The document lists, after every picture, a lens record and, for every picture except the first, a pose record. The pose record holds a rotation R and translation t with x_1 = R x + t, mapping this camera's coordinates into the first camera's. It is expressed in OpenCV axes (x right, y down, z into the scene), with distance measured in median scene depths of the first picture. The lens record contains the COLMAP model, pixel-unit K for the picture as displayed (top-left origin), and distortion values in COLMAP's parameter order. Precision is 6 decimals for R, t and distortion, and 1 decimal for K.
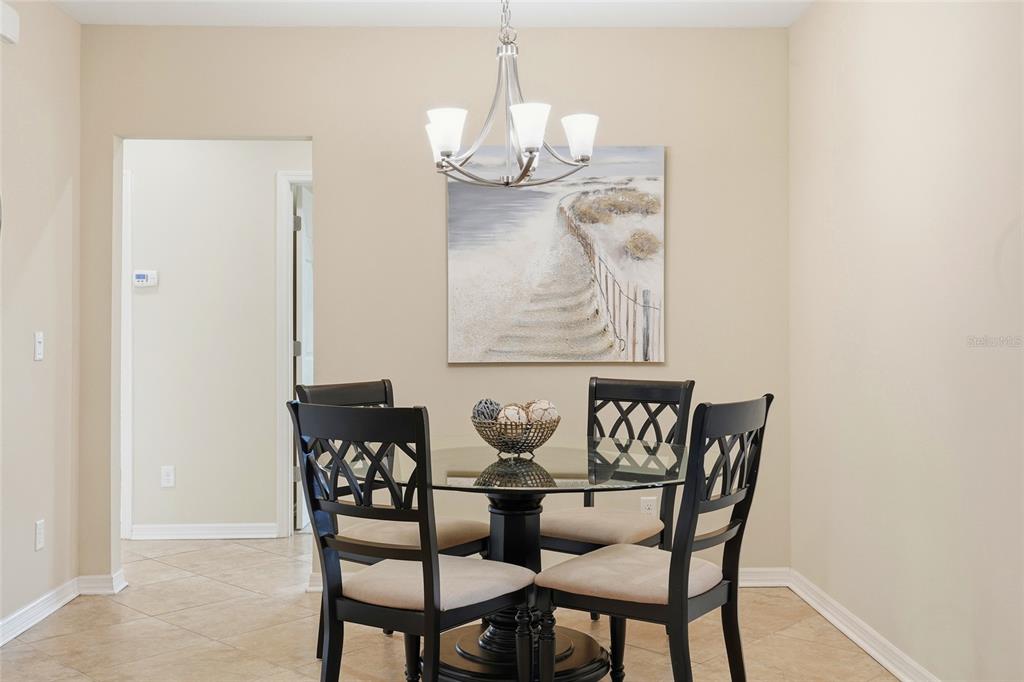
lens RADIAL K [[449.7, 0, 512.3], [0, 449.7, 331.7], [0, 0, 1]] dist [0.002393, 0.001107]
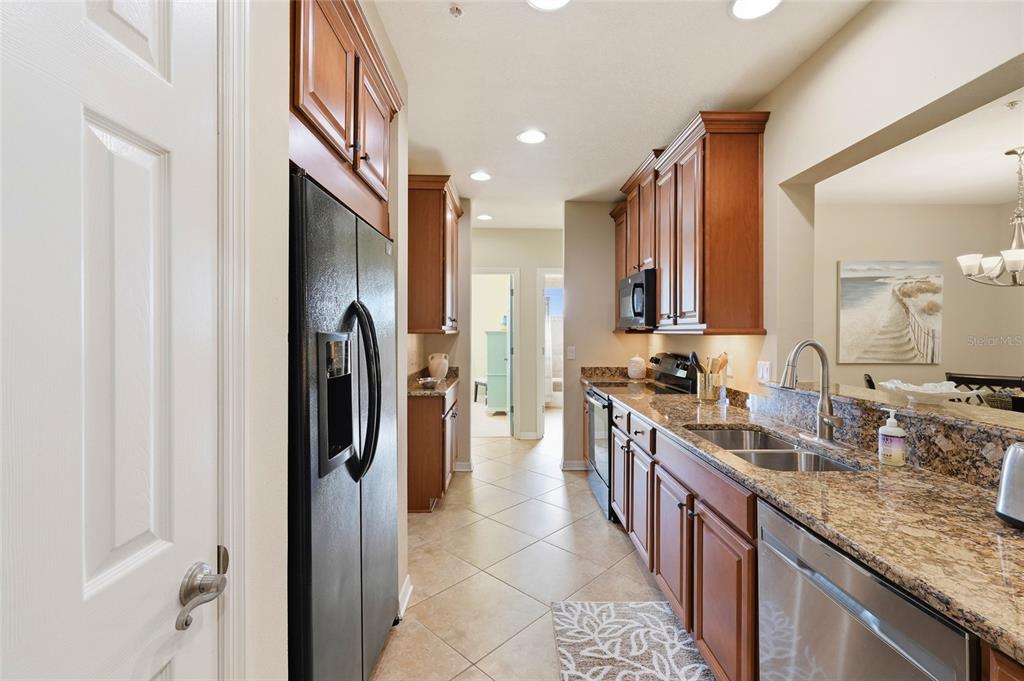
lens RADIAL K [[449.7, 0, 527.7], [0, 449.7, 332.7], [0, 0, 1]] dist [0.002393, 0.001107]
pose [[0.999900, 0.006912, -0.012365, -1.579893], [-0.006807, 0.999941, 0.008500, -0.082406], [0.012423, -0.008415, 0.999887, -1.136068]]
